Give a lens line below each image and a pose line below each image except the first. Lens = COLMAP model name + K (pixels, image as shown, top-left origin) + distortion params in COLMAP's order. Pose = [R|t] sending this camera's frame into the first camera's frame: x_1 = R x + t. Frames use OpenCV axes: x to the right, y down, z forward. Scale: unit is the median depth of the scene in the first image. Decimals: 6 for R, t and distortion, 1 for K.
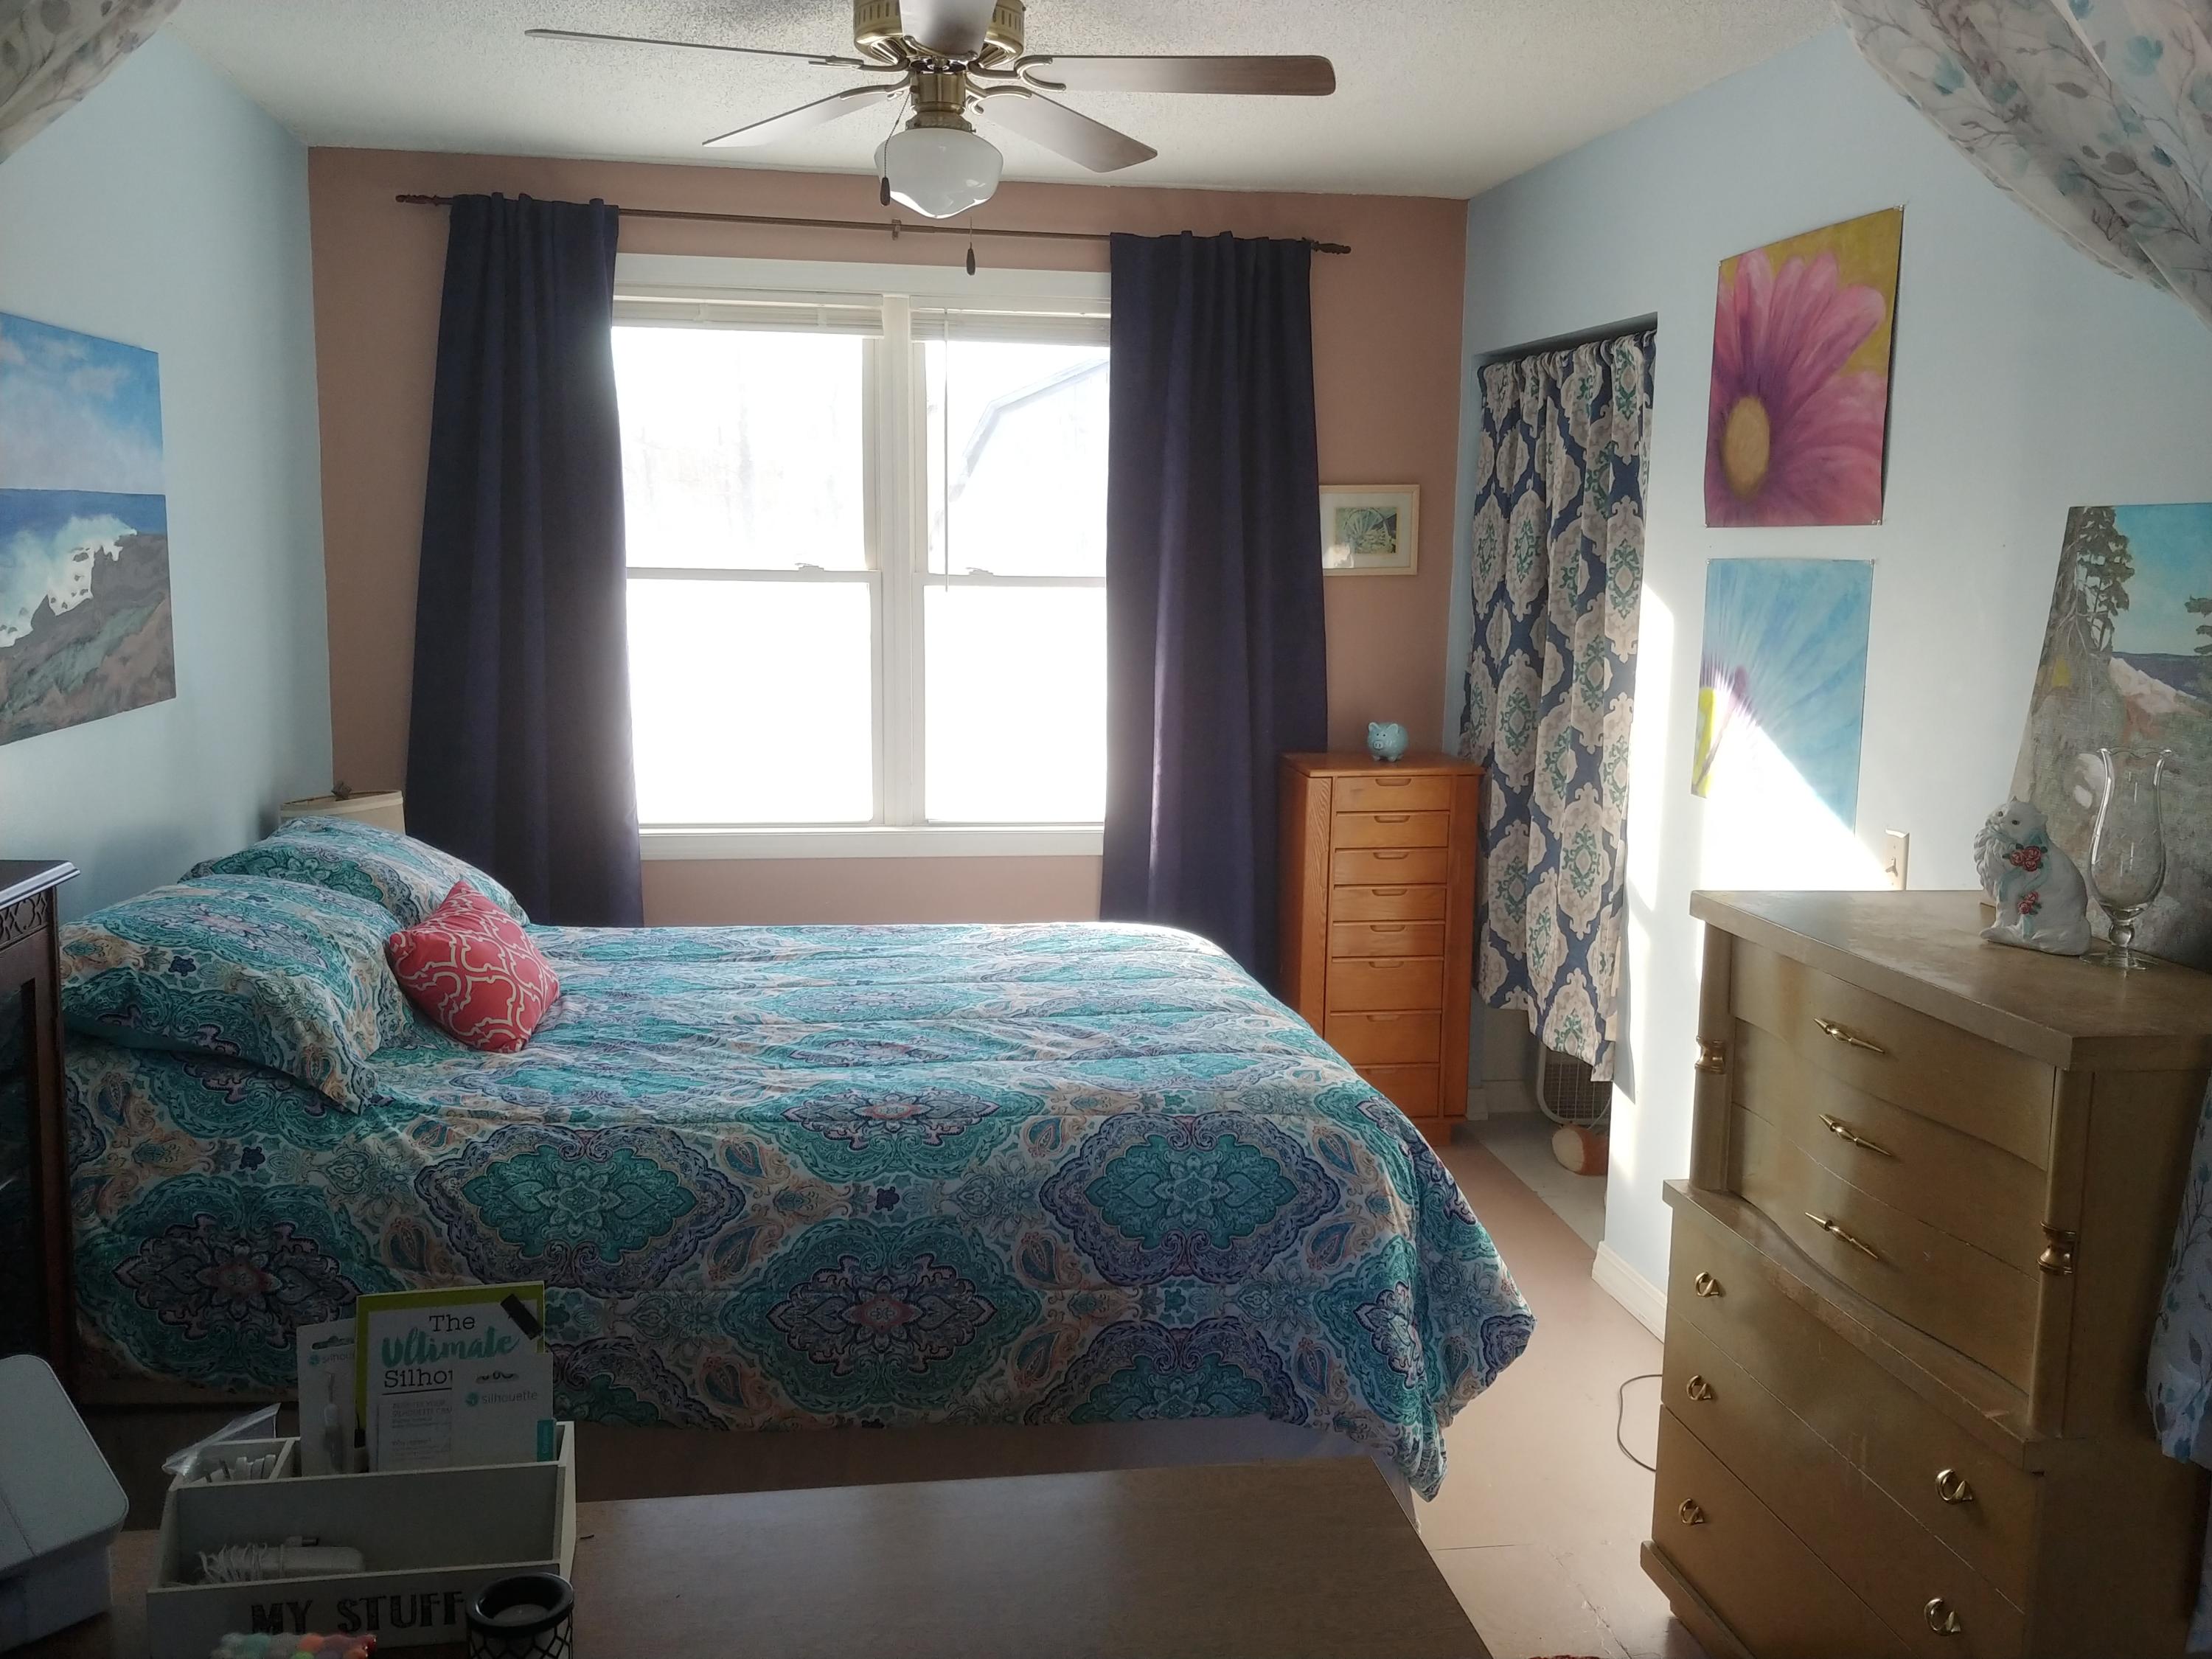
lens RADIAL K [[1853.0, 0, 1106.3], [0, 1853.0, 791.5], [0, 0, 1]] dist [0.092525, -0.219623]
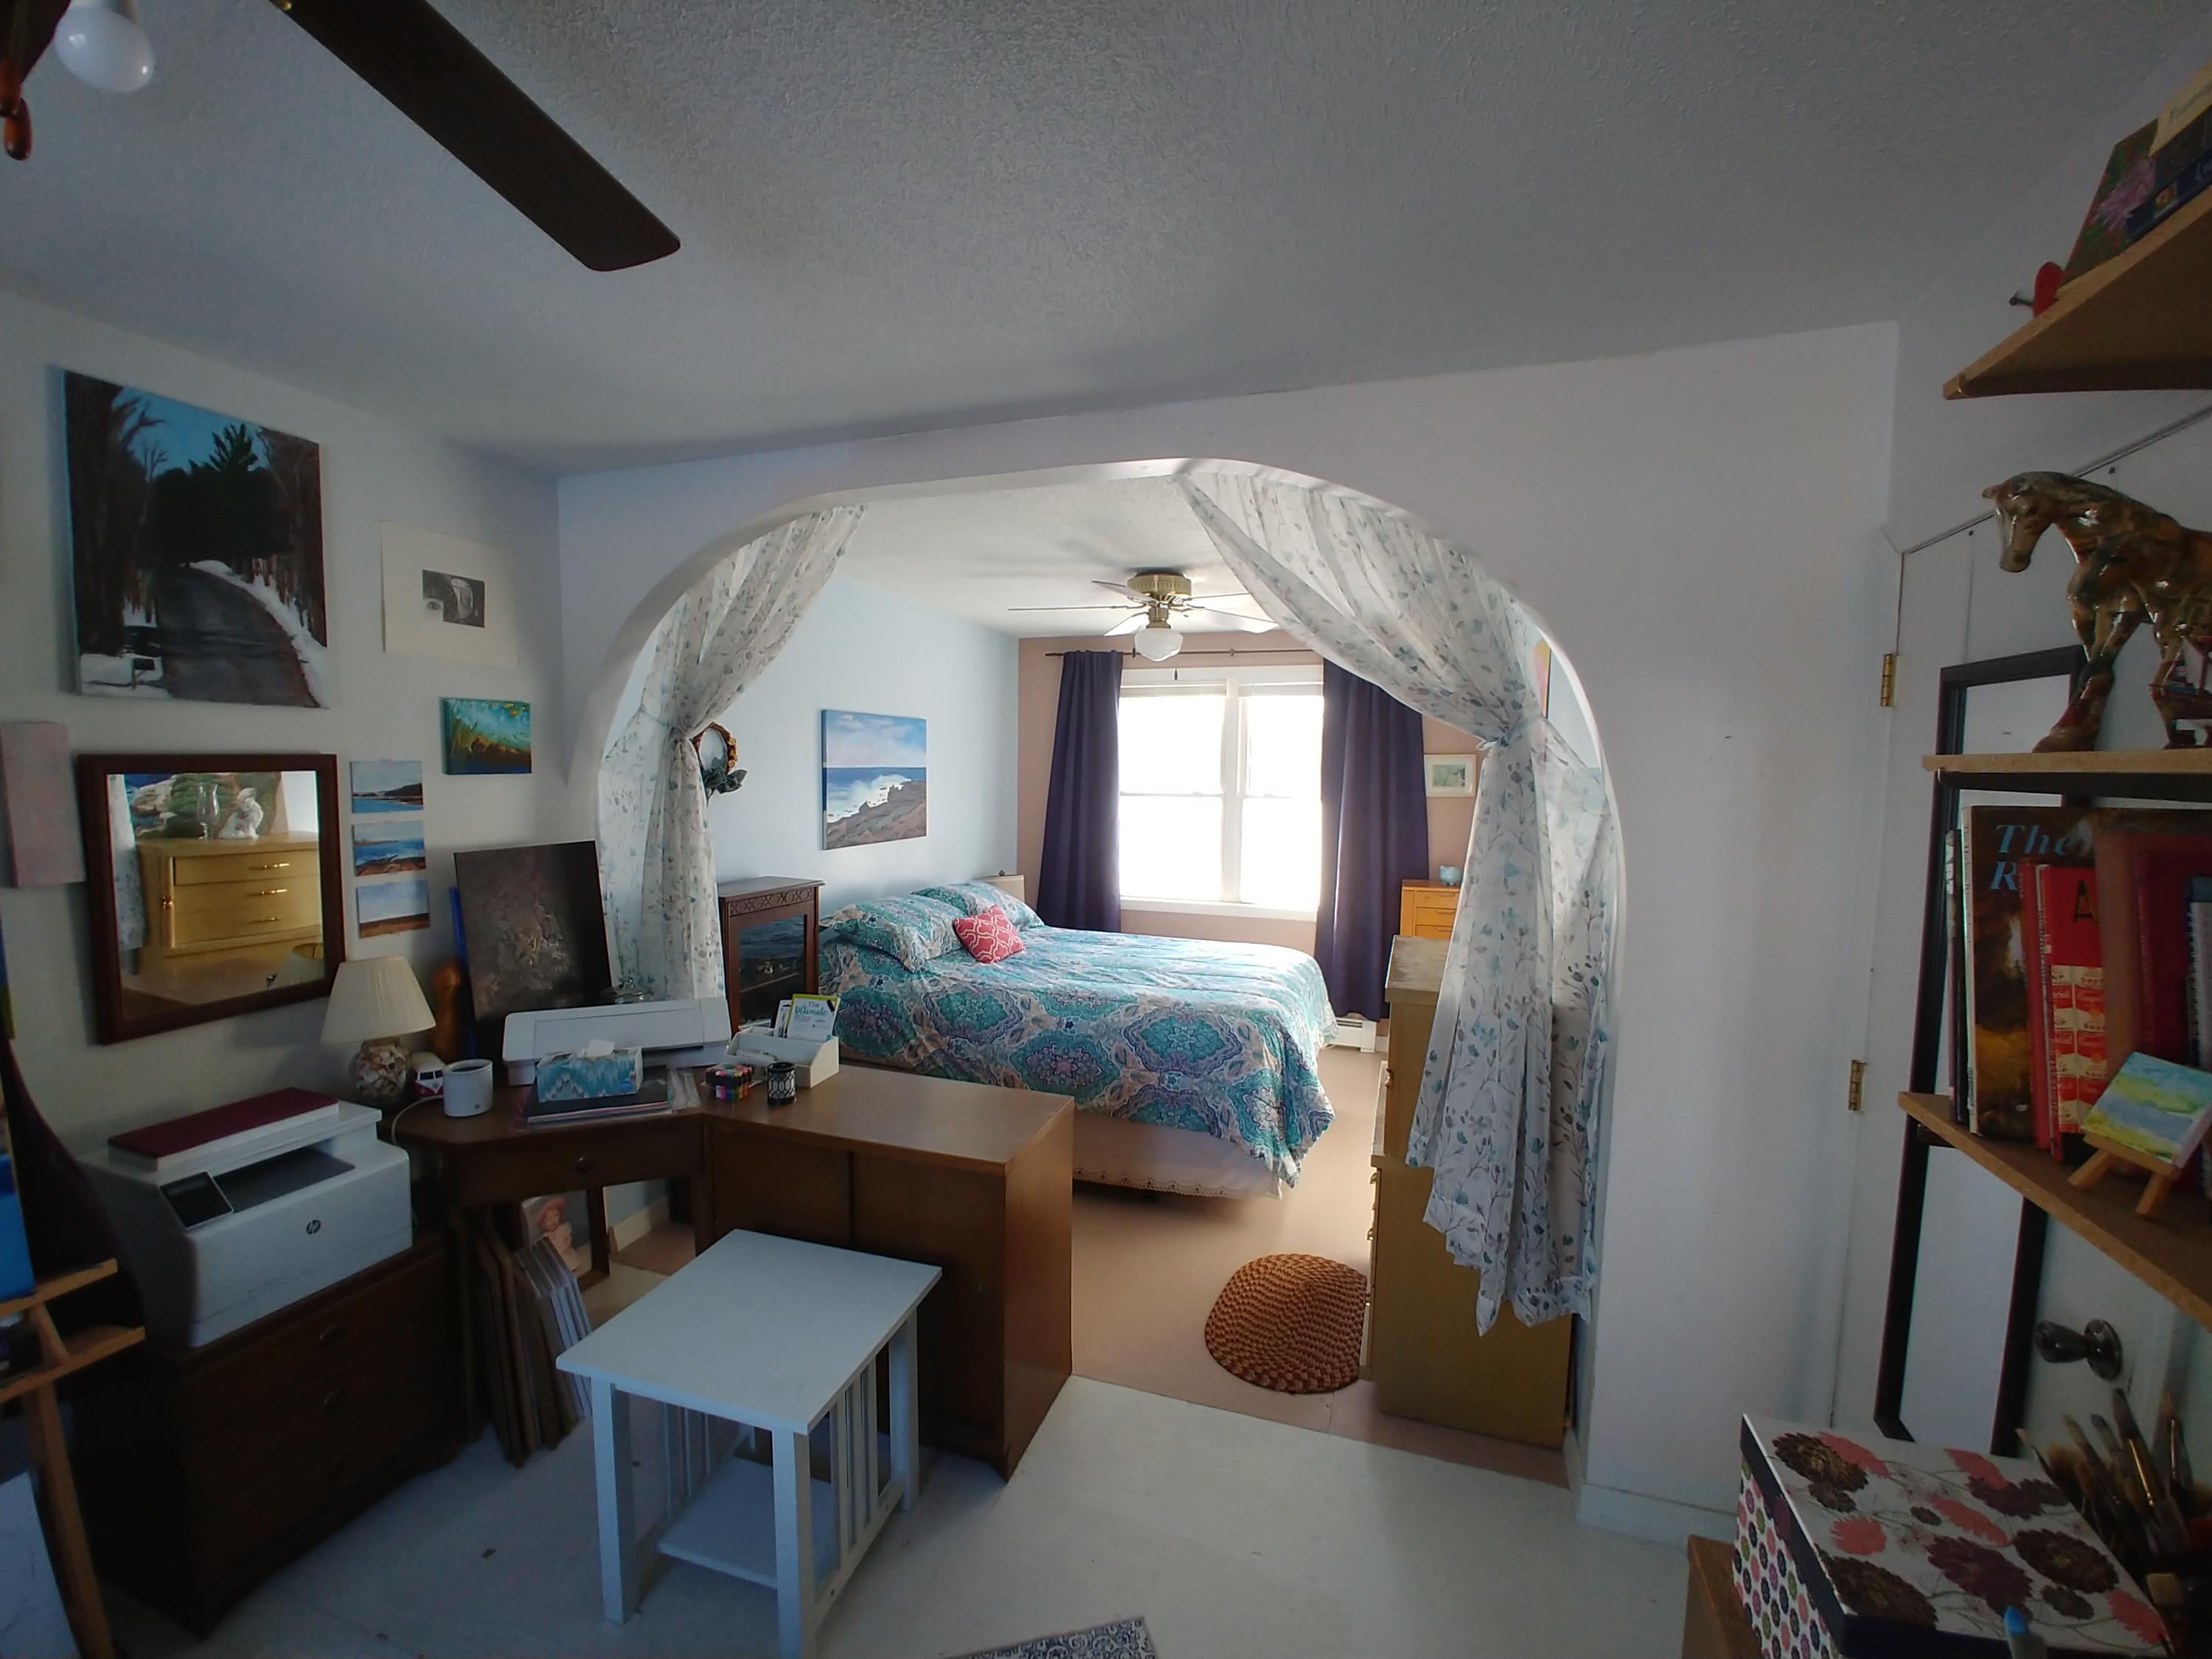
lens RADIAL K [[916.8, 0, 1106.0], [0, 916.8, 829.5], [0, 0, 1]] dist [-0.034703, -0.004004]
pose [[0.889134, 0.025410, -0.456941, 0.508643], [-0.059417, 0.996416, -0.060207, 0.010681], [0.453773, 0.080682, 0.887457, -0.177775]]
